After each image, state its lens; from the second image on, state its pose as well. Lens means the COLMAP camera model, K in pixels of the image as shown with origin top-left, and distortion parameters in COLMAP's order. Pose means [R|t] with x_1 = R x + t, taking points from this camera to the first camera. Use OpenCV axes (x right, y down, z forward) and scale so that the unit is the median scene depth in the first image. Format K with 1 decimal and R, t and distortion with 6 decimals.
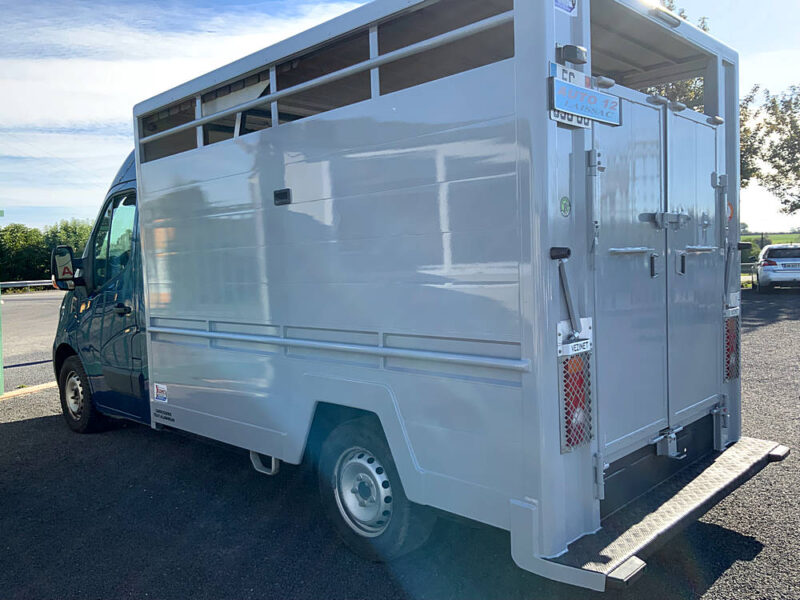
lens RADIAL K [[666.2, 0, 400.0], [0, 666.2, 300.0], [0, 0, 1]] dist [0.075974, -0.214028]
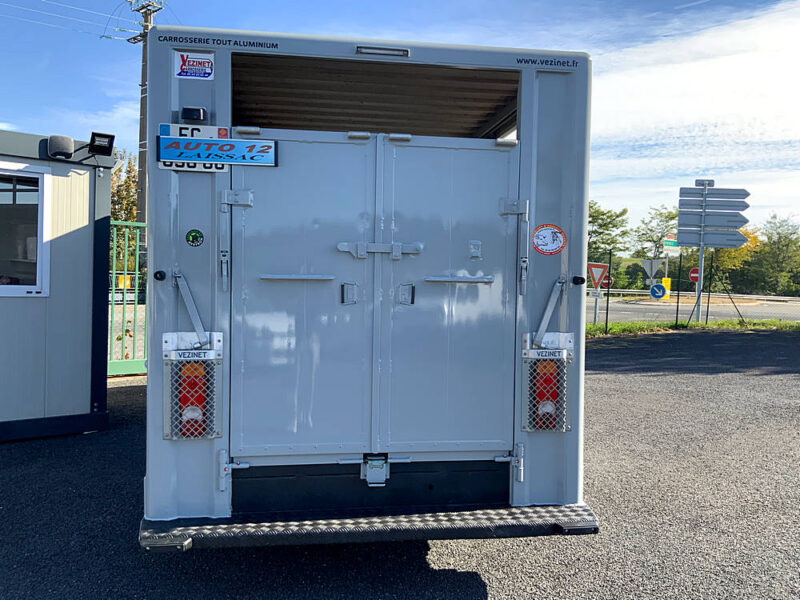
lens RADIAL K [[669.4, 0, 400.4], [0, 669.4, 293.1], [0, 0, 1]] dist [0.081494, -0.125550]
pose [[0.798750, 0.062085, -0.598452, 1.278839], [-0.076919, 0.997037, 0.000771, -0.069666], [0.596726, 0.045416, 0.801159, 0.249462]]
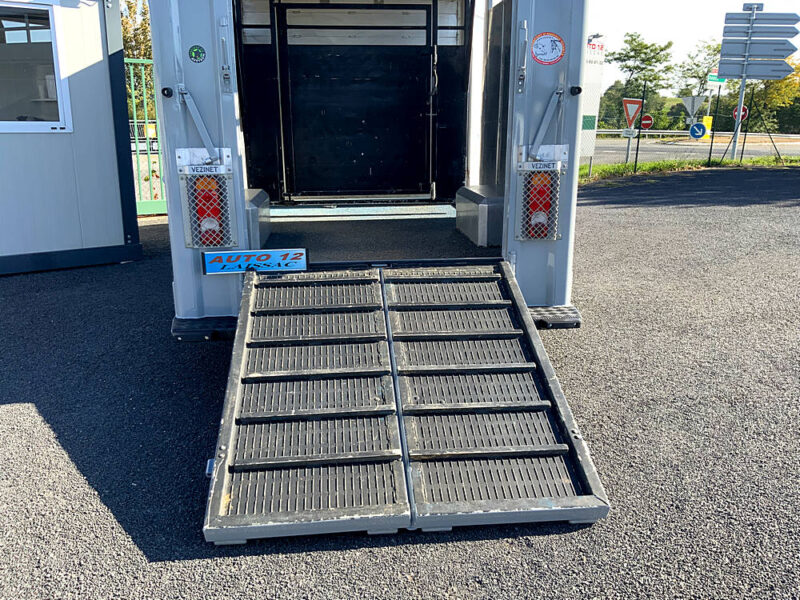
lens RADIAL K [[669.4, 0, 400.4], [0, 669.4, 293.1], [0, 0, 1]] dist [0.081494, -0.125550]
pose [[0.773286, 0.187388, -0.605734, 1.382619], [-0.060240, 0.972722, 0.224015, -0.011839], [0.631189, -0.136738, 0.763481, 0.216890]]
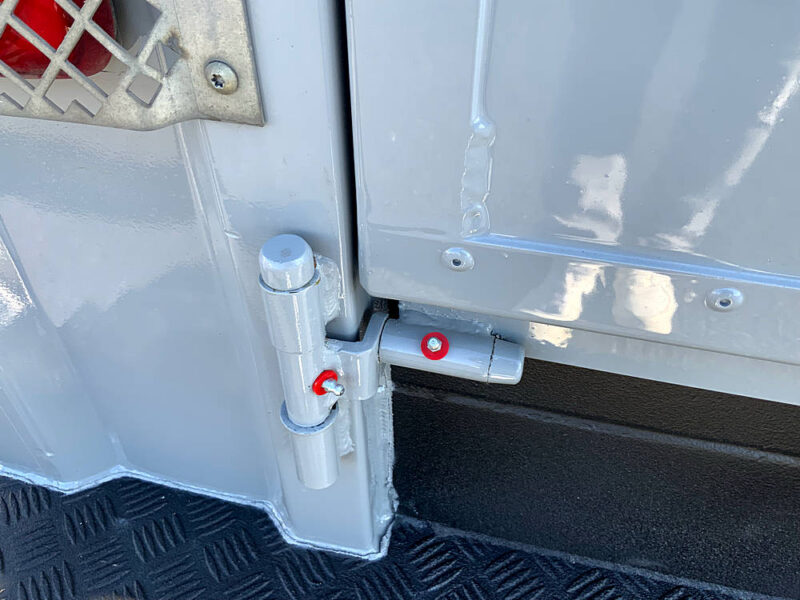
lens RADIAL K [[669.4, 0, 400.4], [0, 669.4, 293.1], [0, 0, 1]] dist [0.081494, -0.125550]
pose [[0.506195, 0.596509, -0.622851, 0.400901], [-0.059072, 0.744500, 0.665004, 0.162866], [0.860393, -0.299829, 0.412100, 1.013248]]
